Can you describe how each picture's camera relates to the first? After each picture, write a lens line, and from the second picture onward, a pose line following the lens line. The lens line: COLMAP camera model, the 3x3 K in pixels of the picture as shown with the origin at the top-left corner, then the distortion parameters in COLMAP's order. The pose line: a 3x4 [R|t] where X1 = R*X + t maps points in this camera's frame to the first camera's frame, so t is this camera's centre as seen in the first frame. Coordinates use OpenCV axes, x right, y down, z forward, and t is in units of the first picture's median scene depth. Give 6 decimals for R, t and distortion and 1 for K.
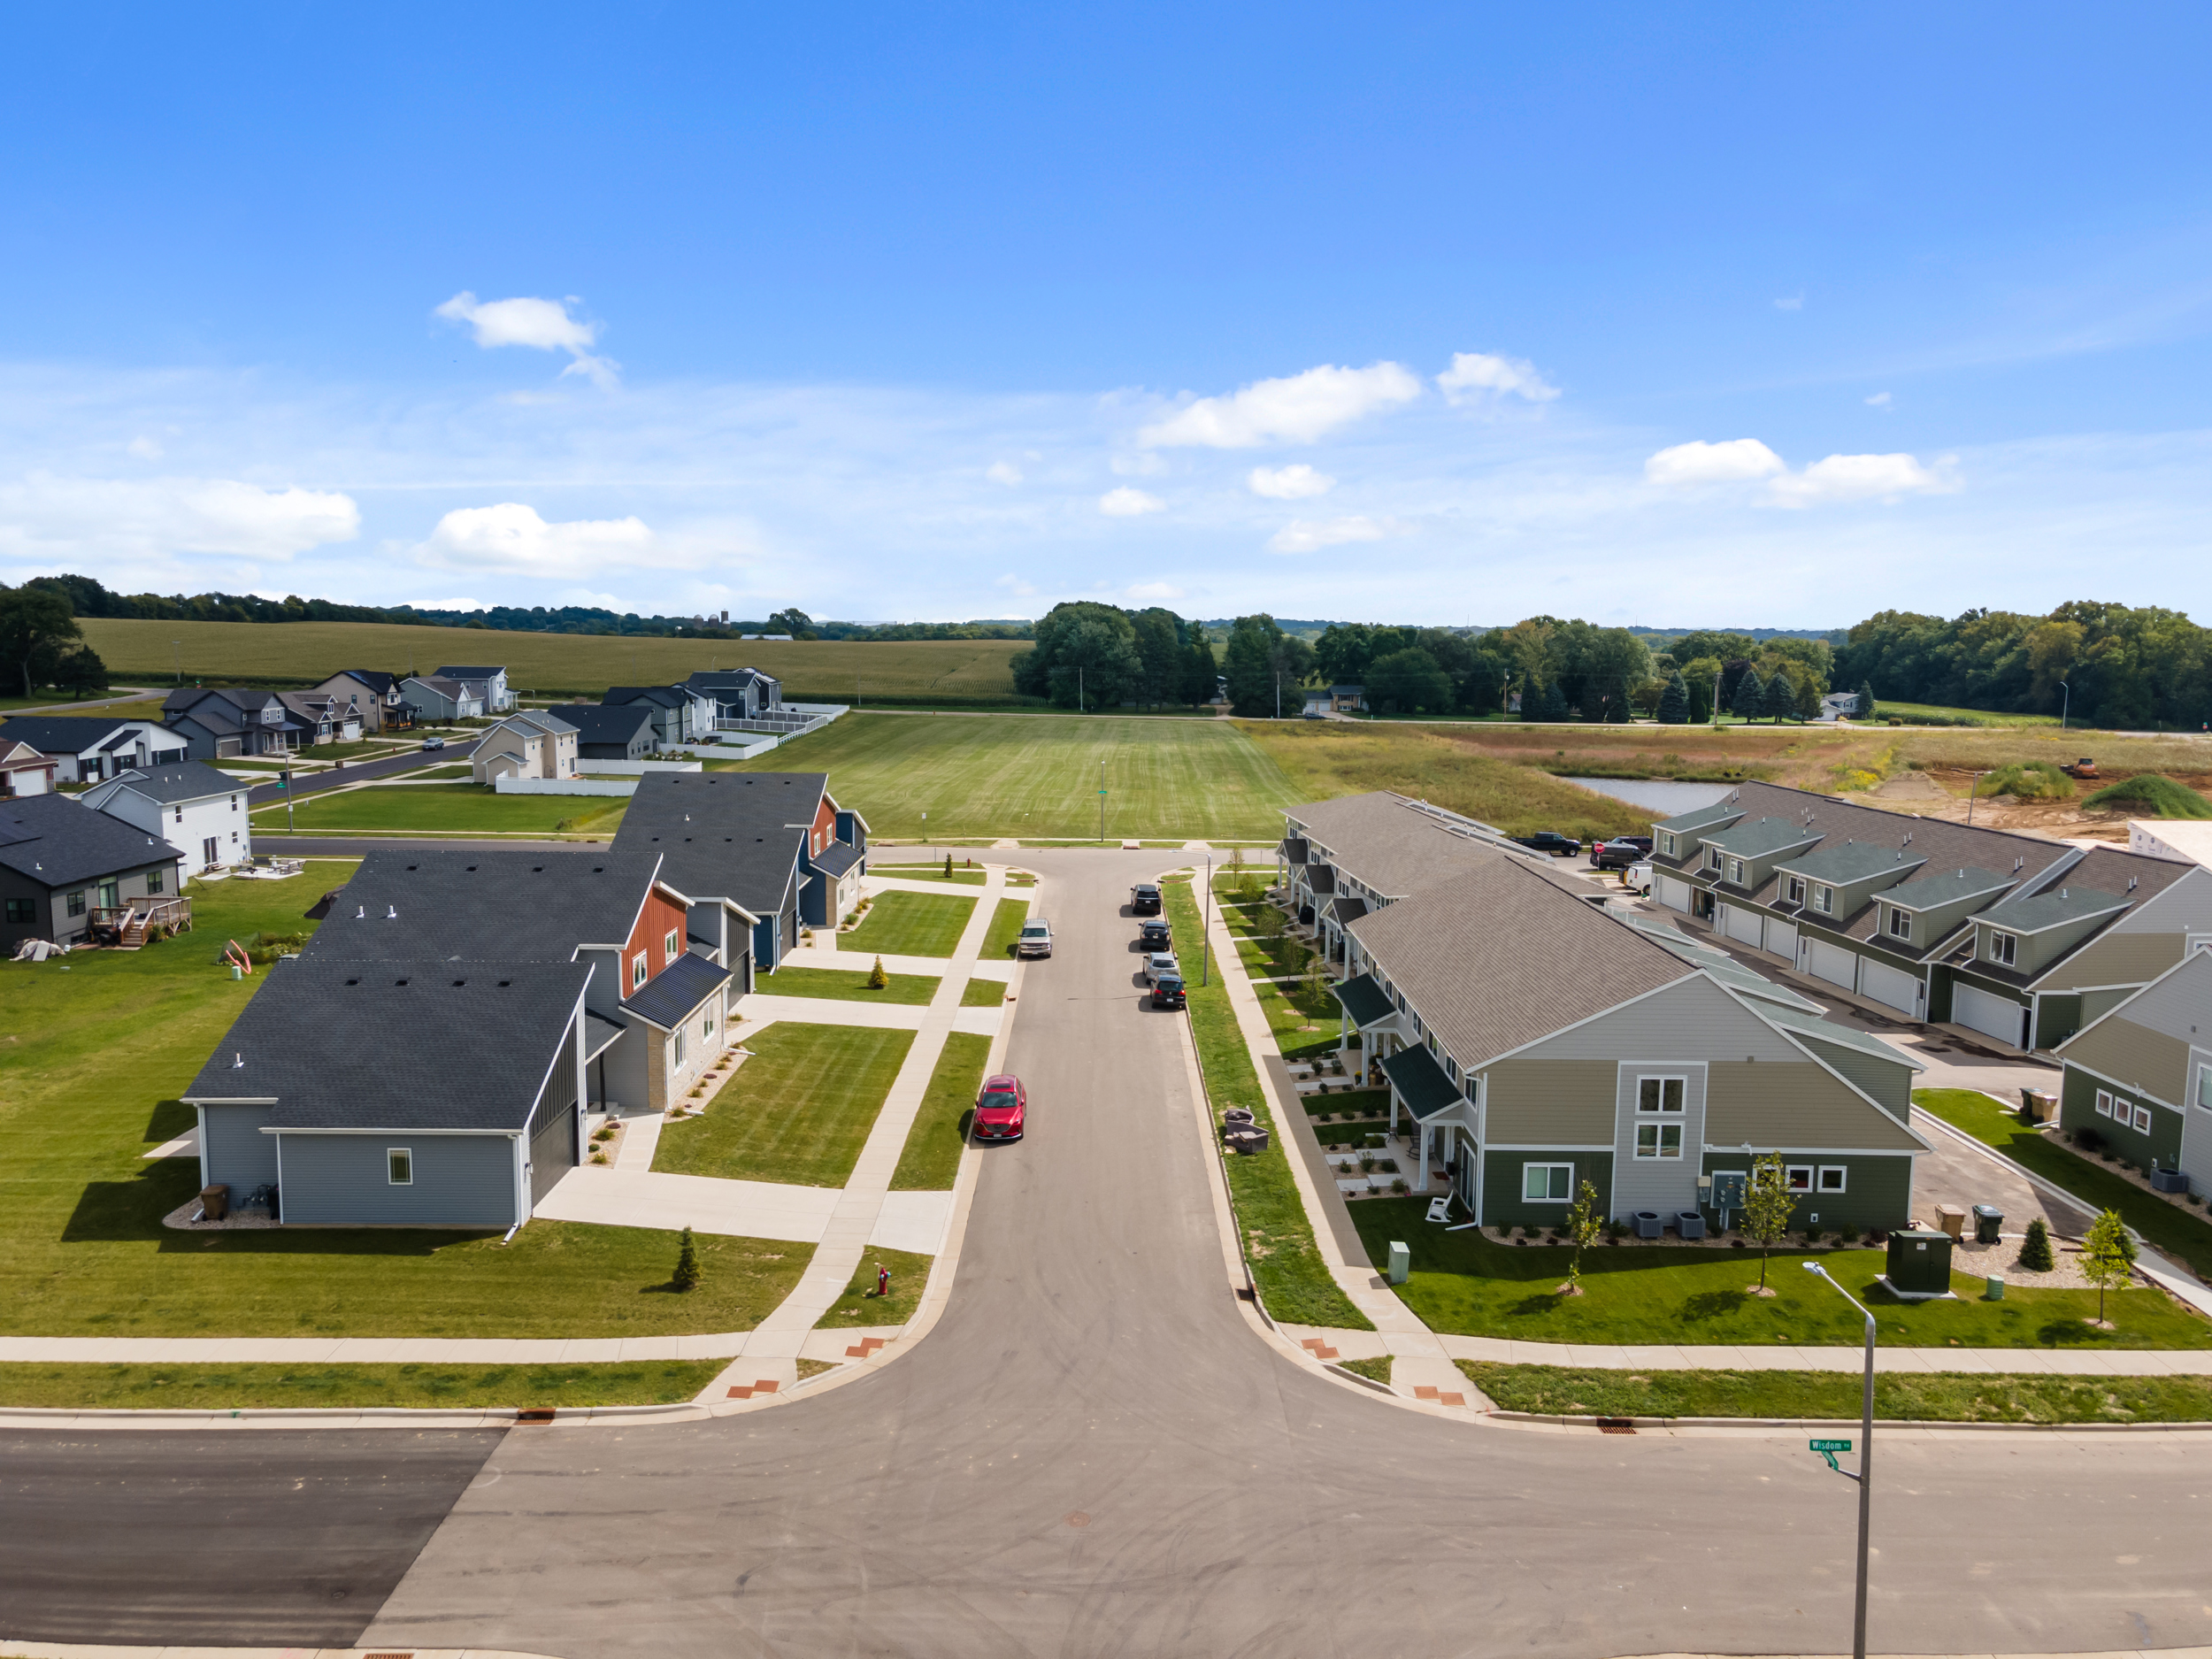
lens RADIAL K [[1640.2, 0, 1097.3], [0, 1640.2, 839.7], [0, 0, 1]] dist [0.015981, 0.047774]
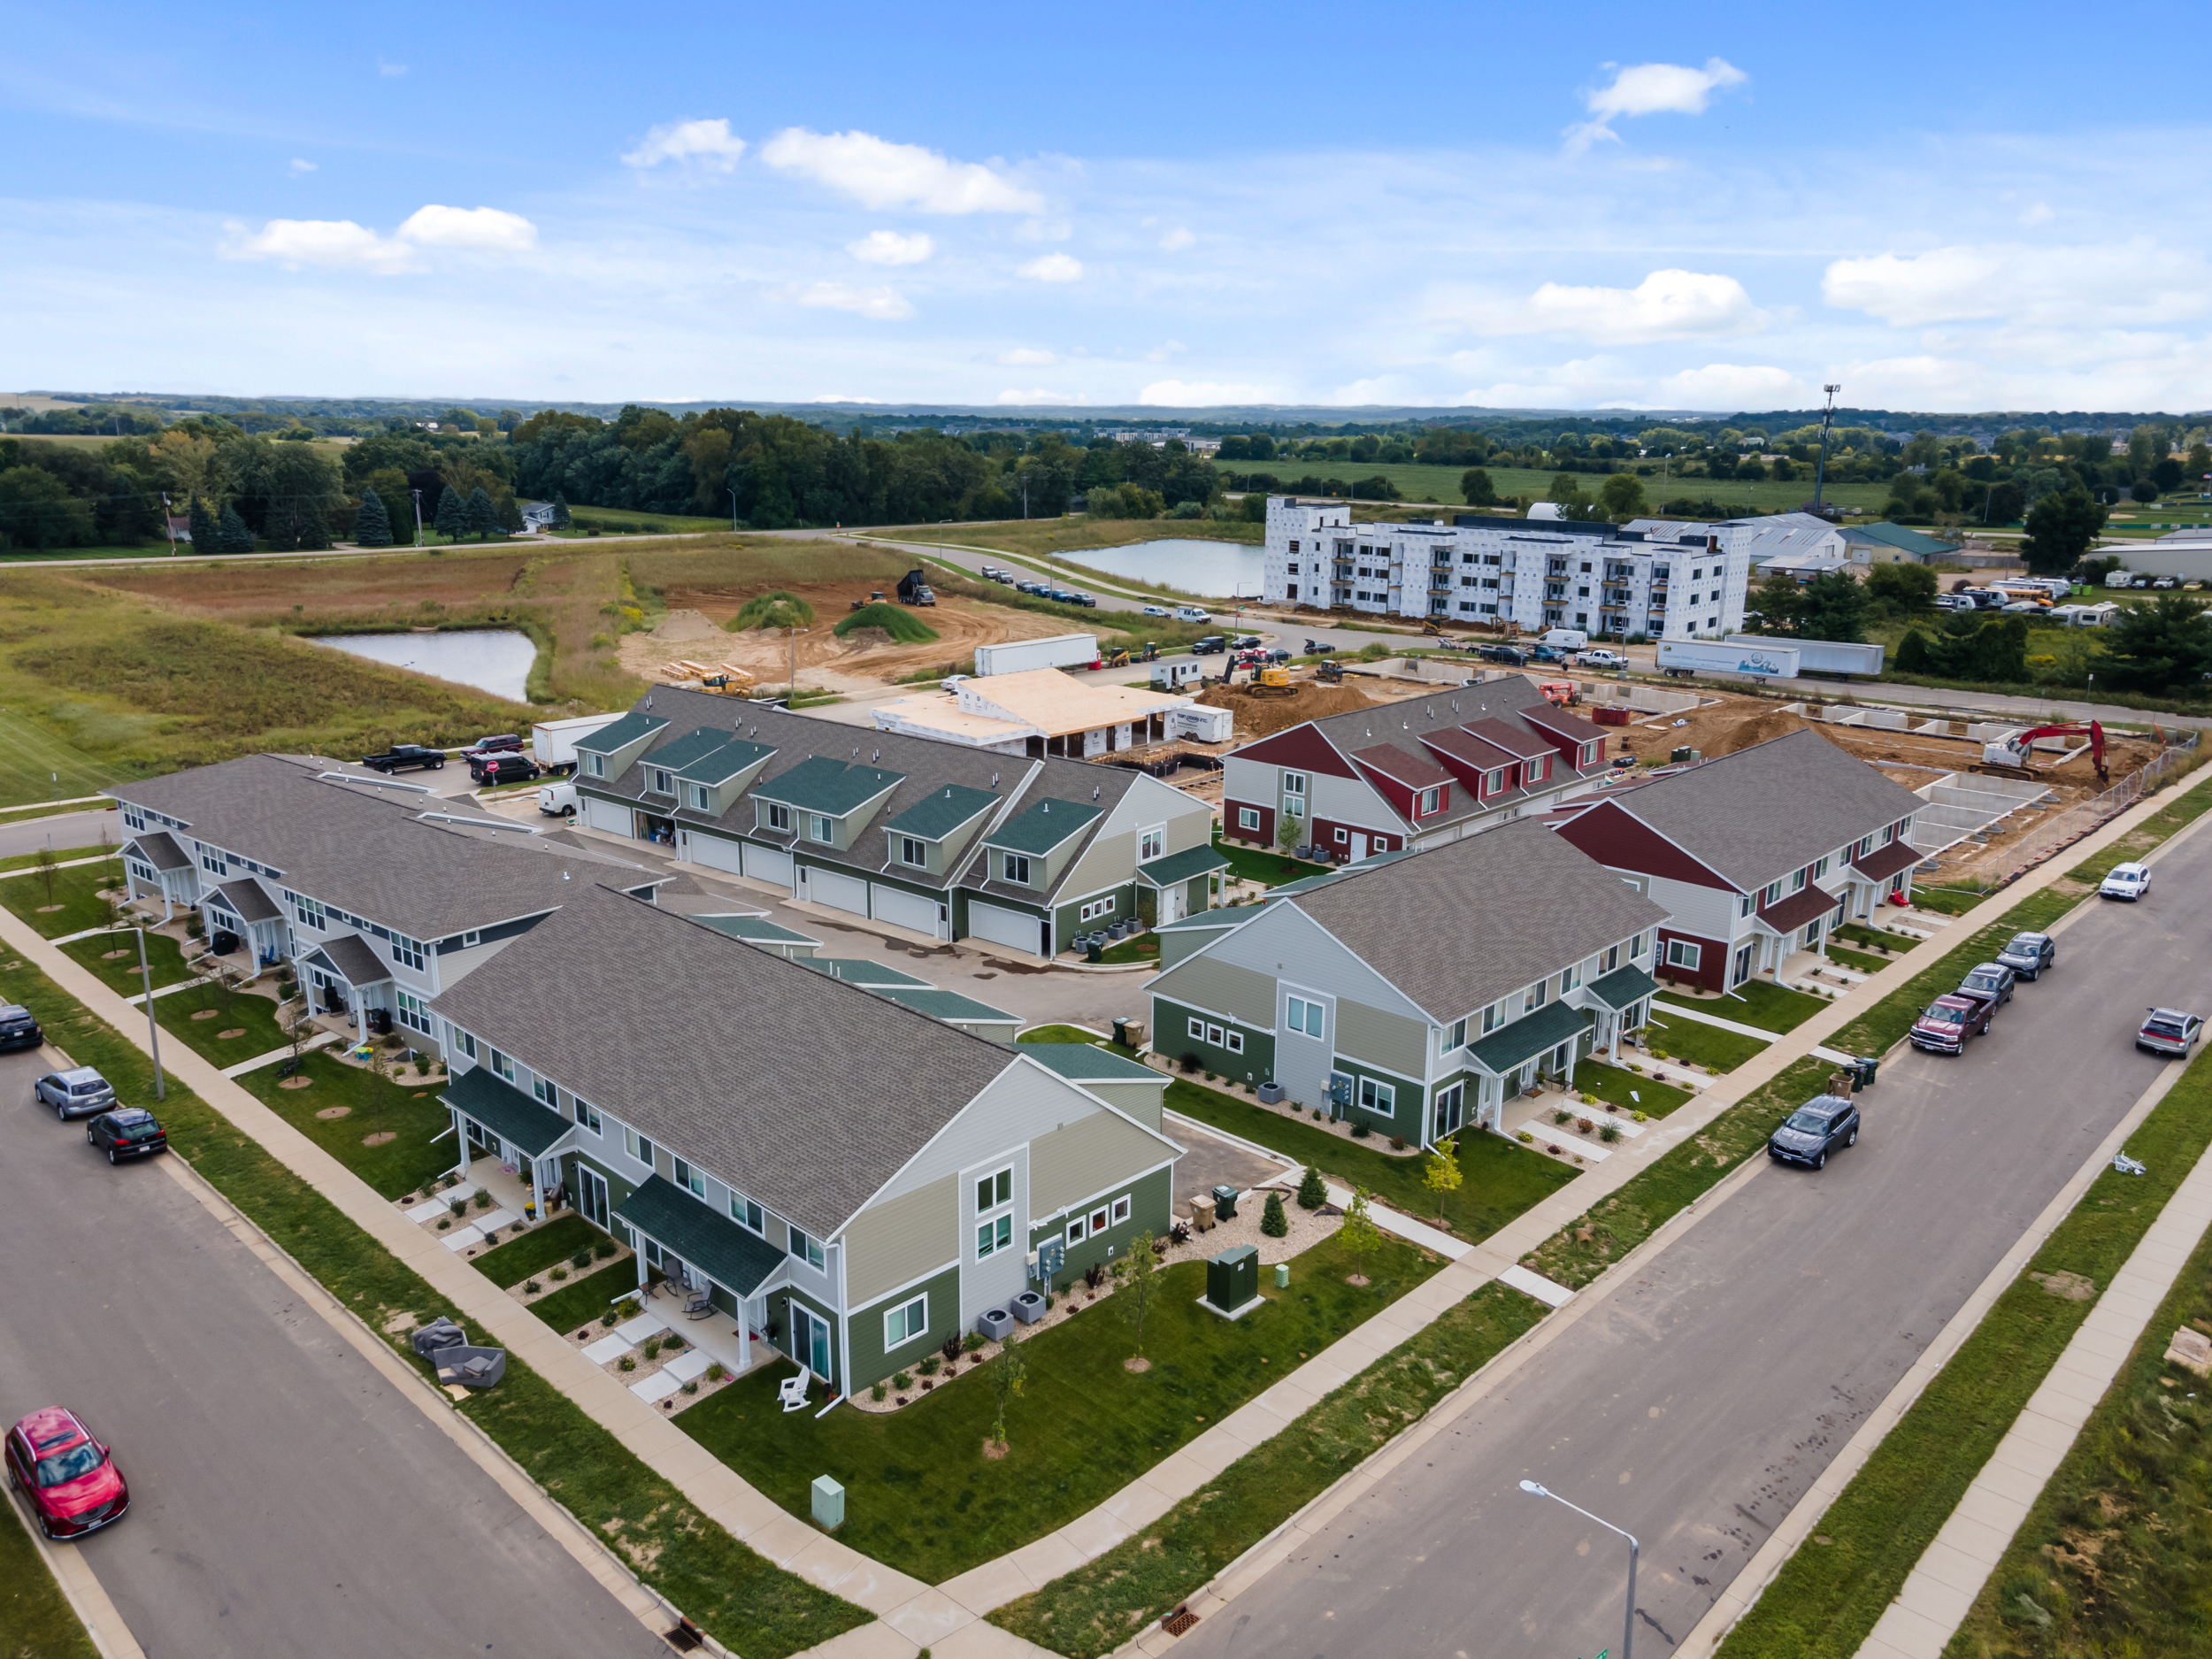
lens RADIAL K [[1640.2, 0, 1102.3], [0, 1640.2, 839.1], [0, 0, 1]] dist [0.015981, 0.047774]
pose [[0.698978, -0.187913, 0.690013, -0.191407], [0.092801, 0.980536, 0.173025, -0.169011], [-0.709096, -0.056907, 0.702812, 0.256755]]
